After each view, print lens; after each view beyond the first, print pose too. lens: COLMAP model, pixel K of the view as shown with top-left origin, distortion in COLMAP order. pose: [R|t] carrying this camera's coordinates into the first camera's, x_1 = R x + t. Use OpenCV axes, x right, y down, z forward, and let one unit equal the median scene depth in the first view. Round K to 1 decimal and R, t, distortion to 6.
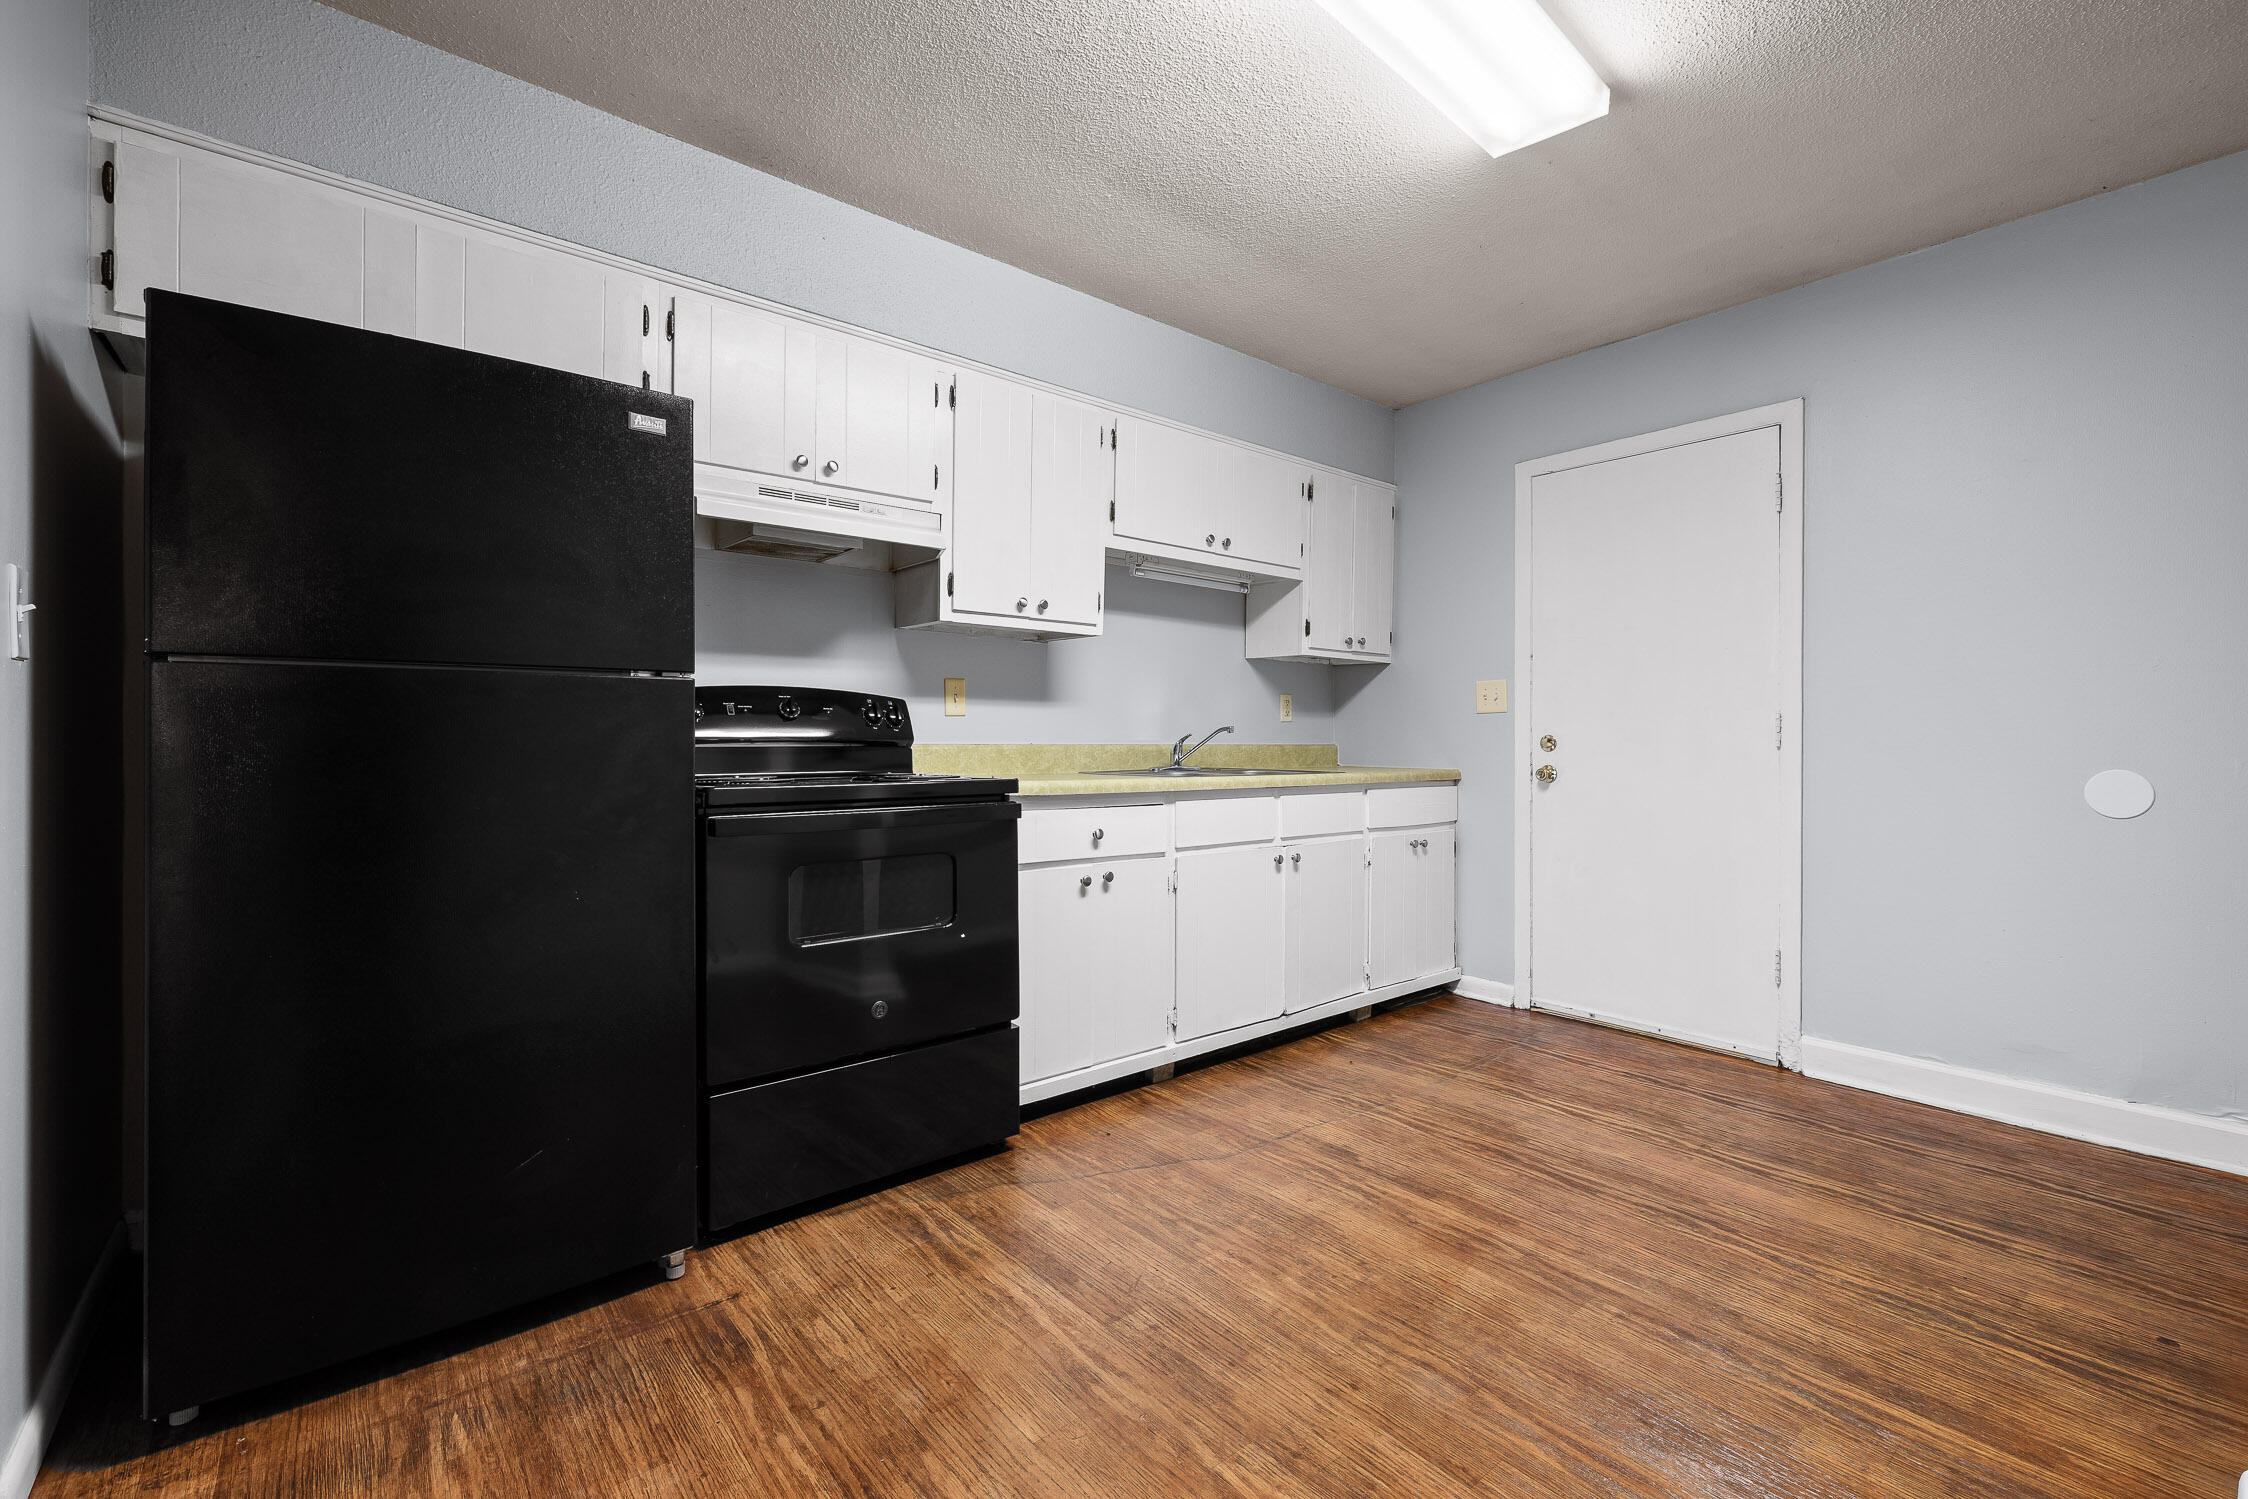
lens RADIAL K [[949.3, 0, 1123.1], [0, 949.3, 735.7], [0, 0, 1]] dist [0.000406, -0.000655]
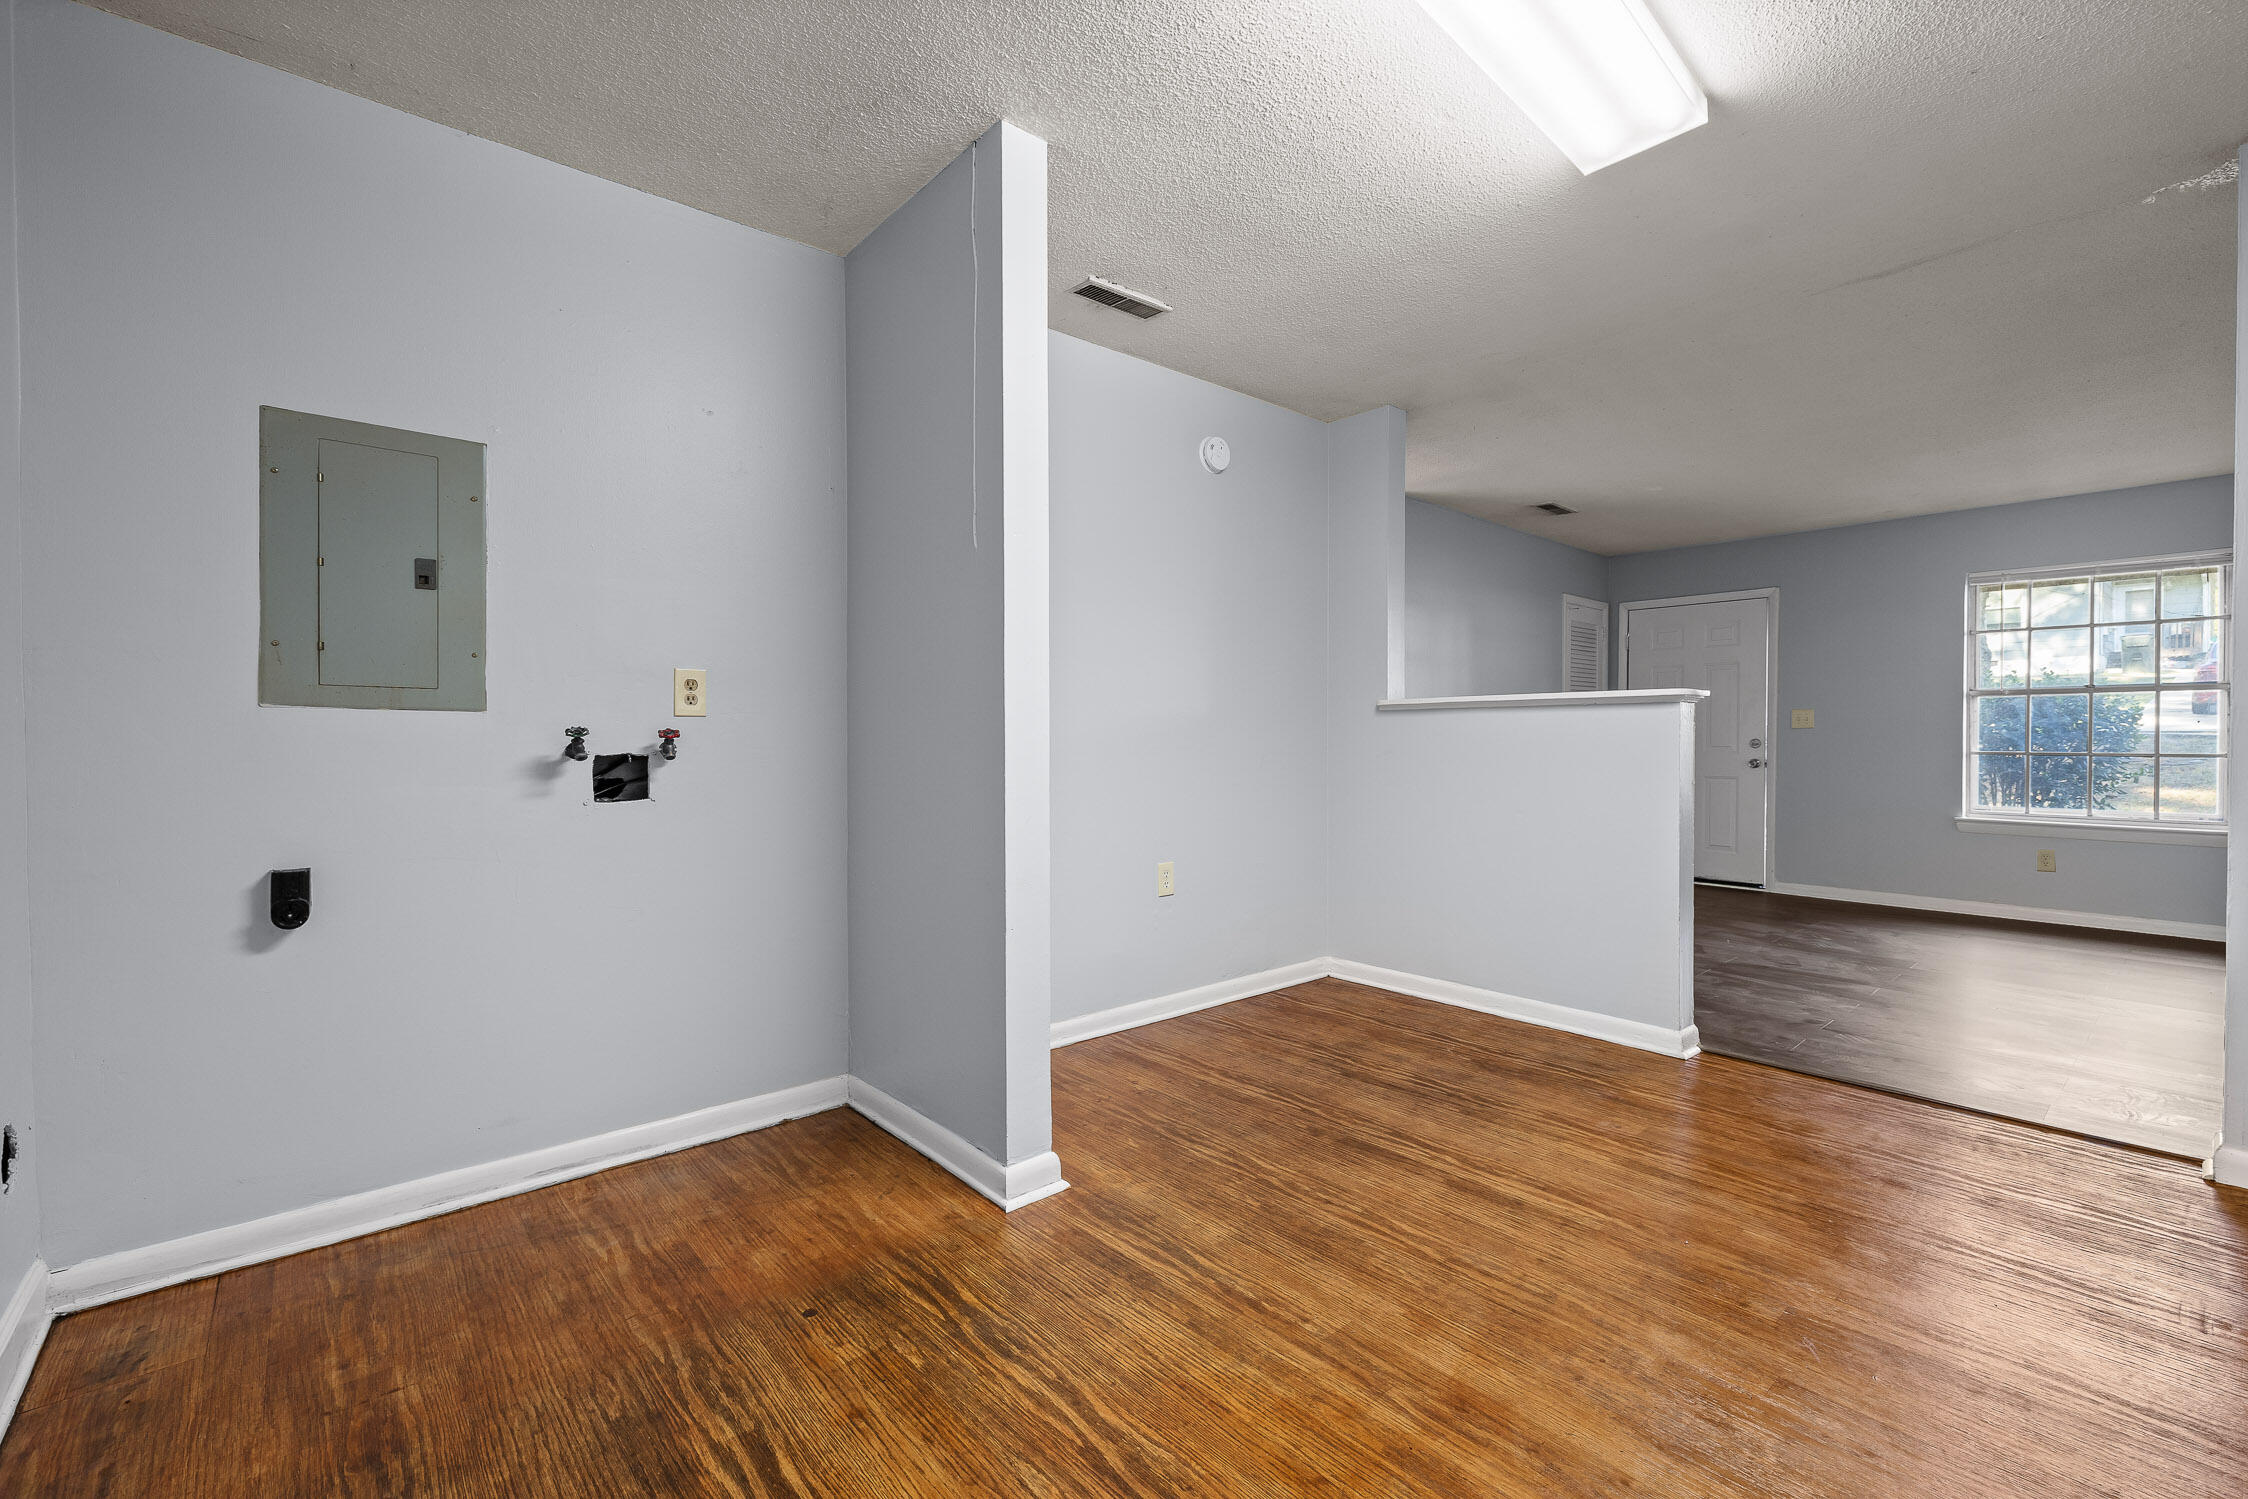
lens RADIAL K [[949.3, 0, 1118.9], [0, 949.3, 750.7], [0, 0, 1]] dist [0.000406, -0.000655]
pose [[-0.999856, 0.001499, -0.016906, 0.509670], [0.001268, 0.999906, 0.013647, -0.012150], [0.016925, 0.013624, -0.999764, 1.383481]]
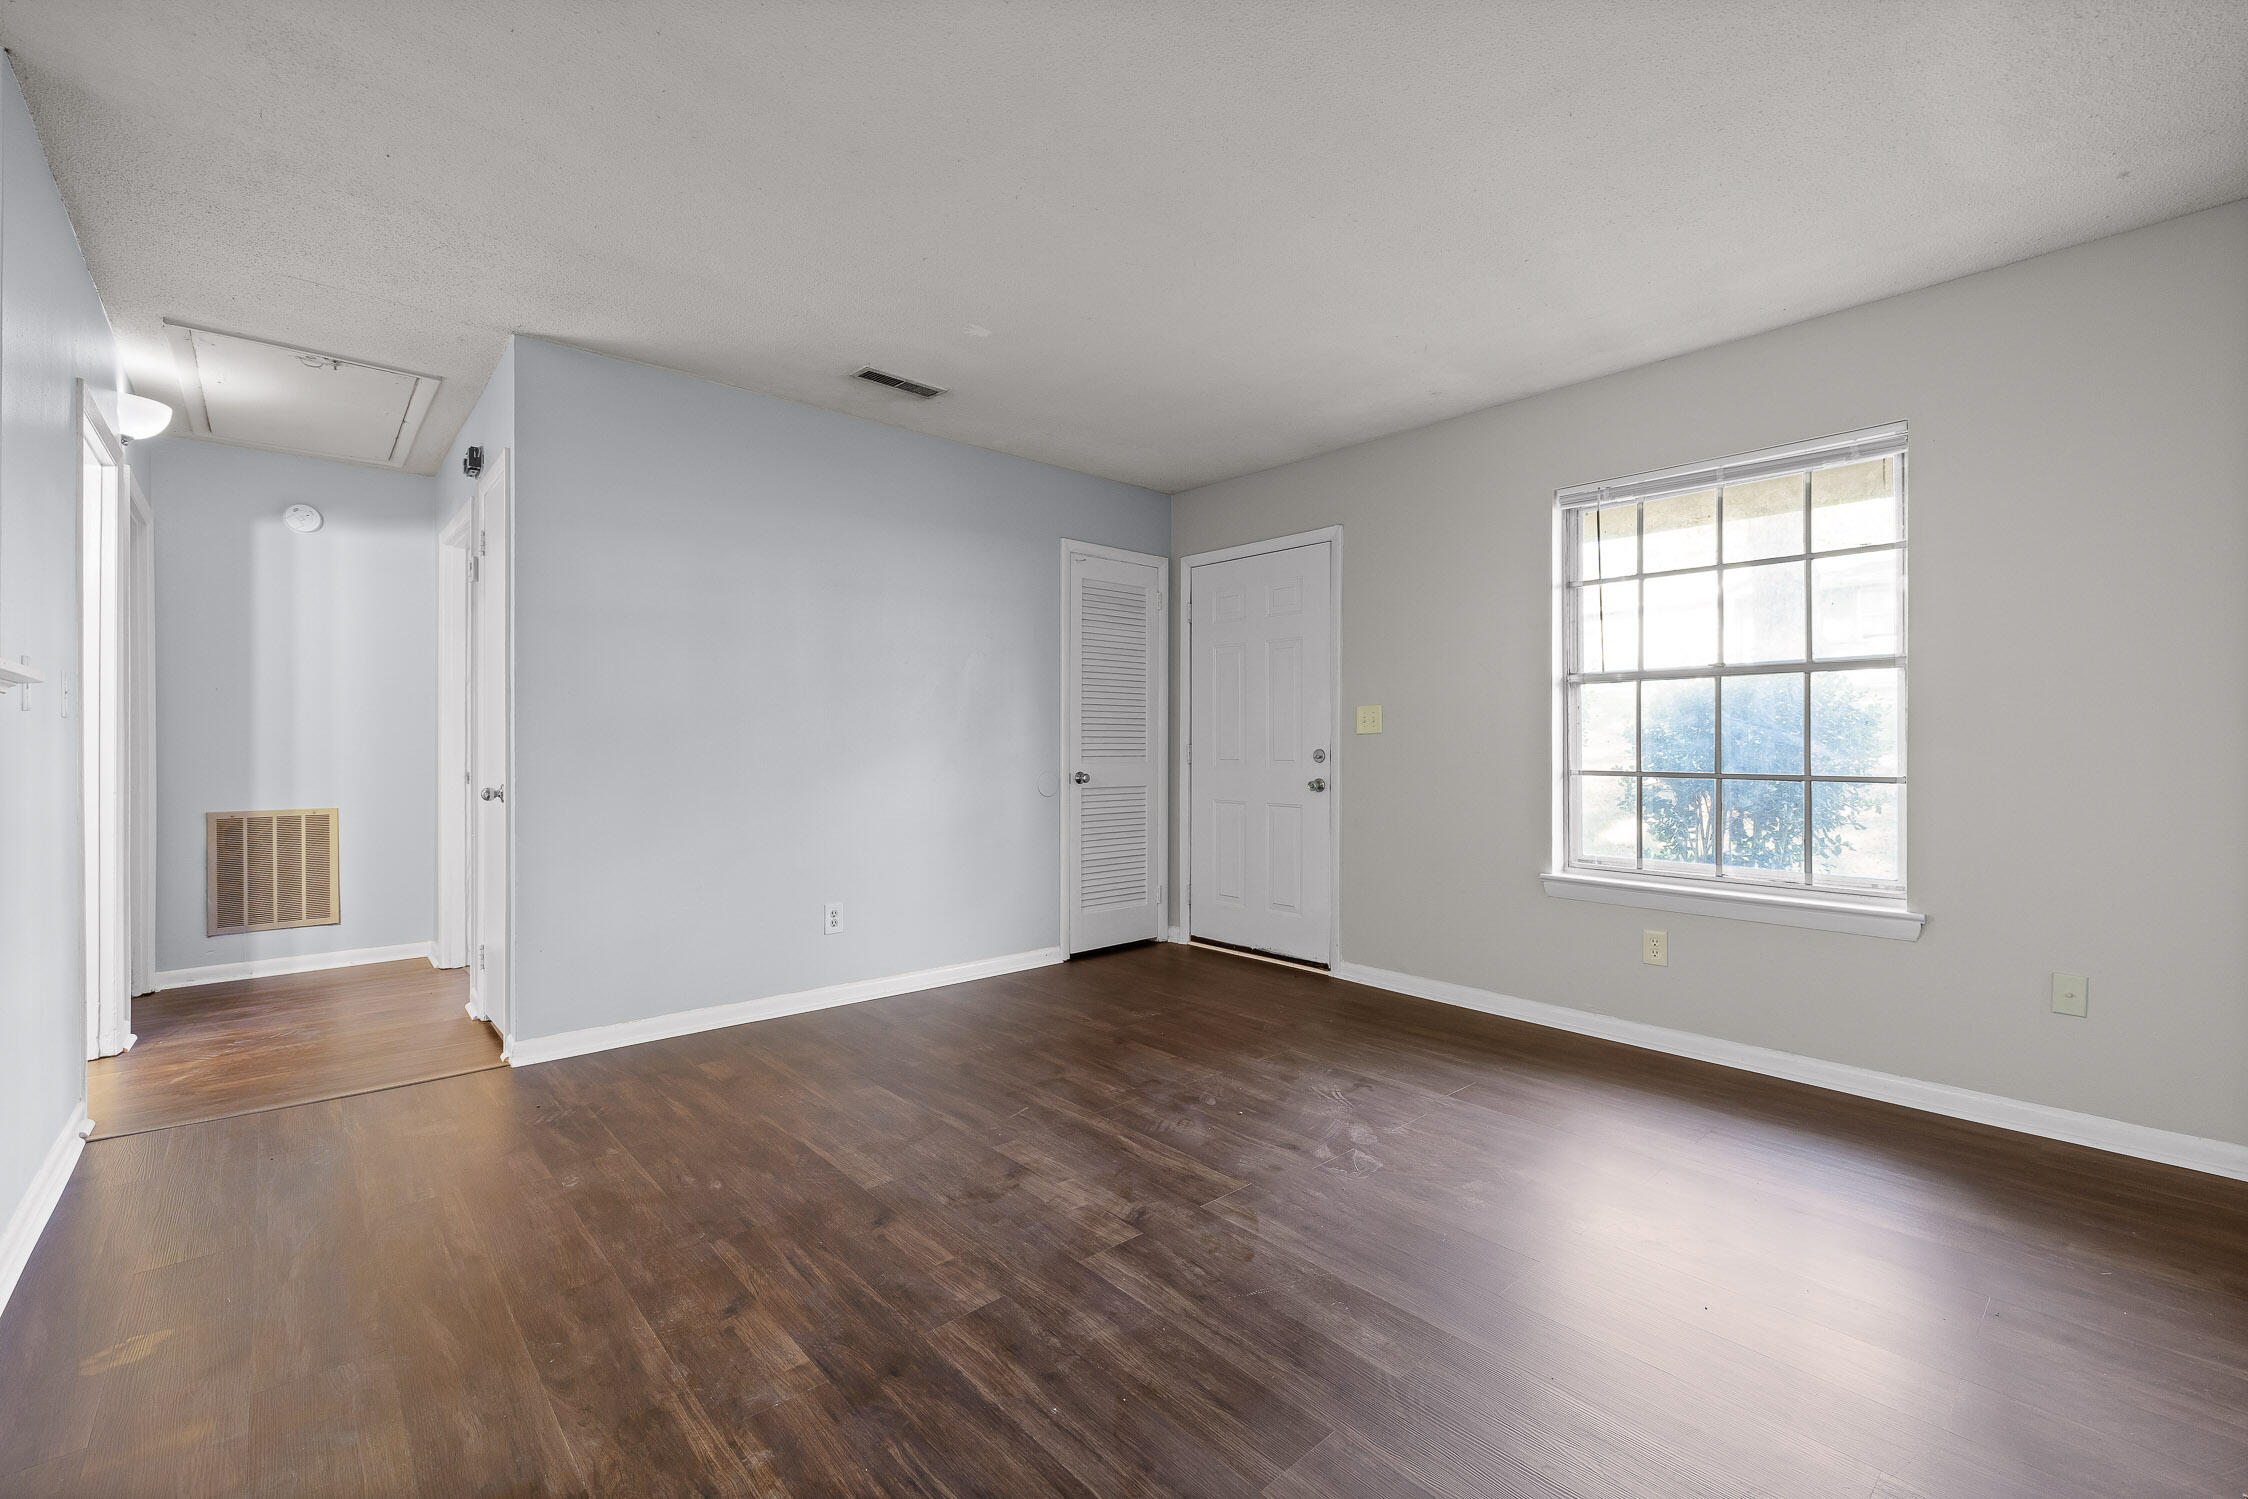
lens RADIAL K [[949.3, 0, 1119.2], [0, 949.3, 749.7], [0, 0, 1]] dist [0.000406, -0.000655]
pose [[-0.999500, 0.000968, -0.031619, -0.887140], [0.000777, 0.999981, 0.006078, -0.016869], [0.031625, 0.006050, -0.999481, 0.543994]]
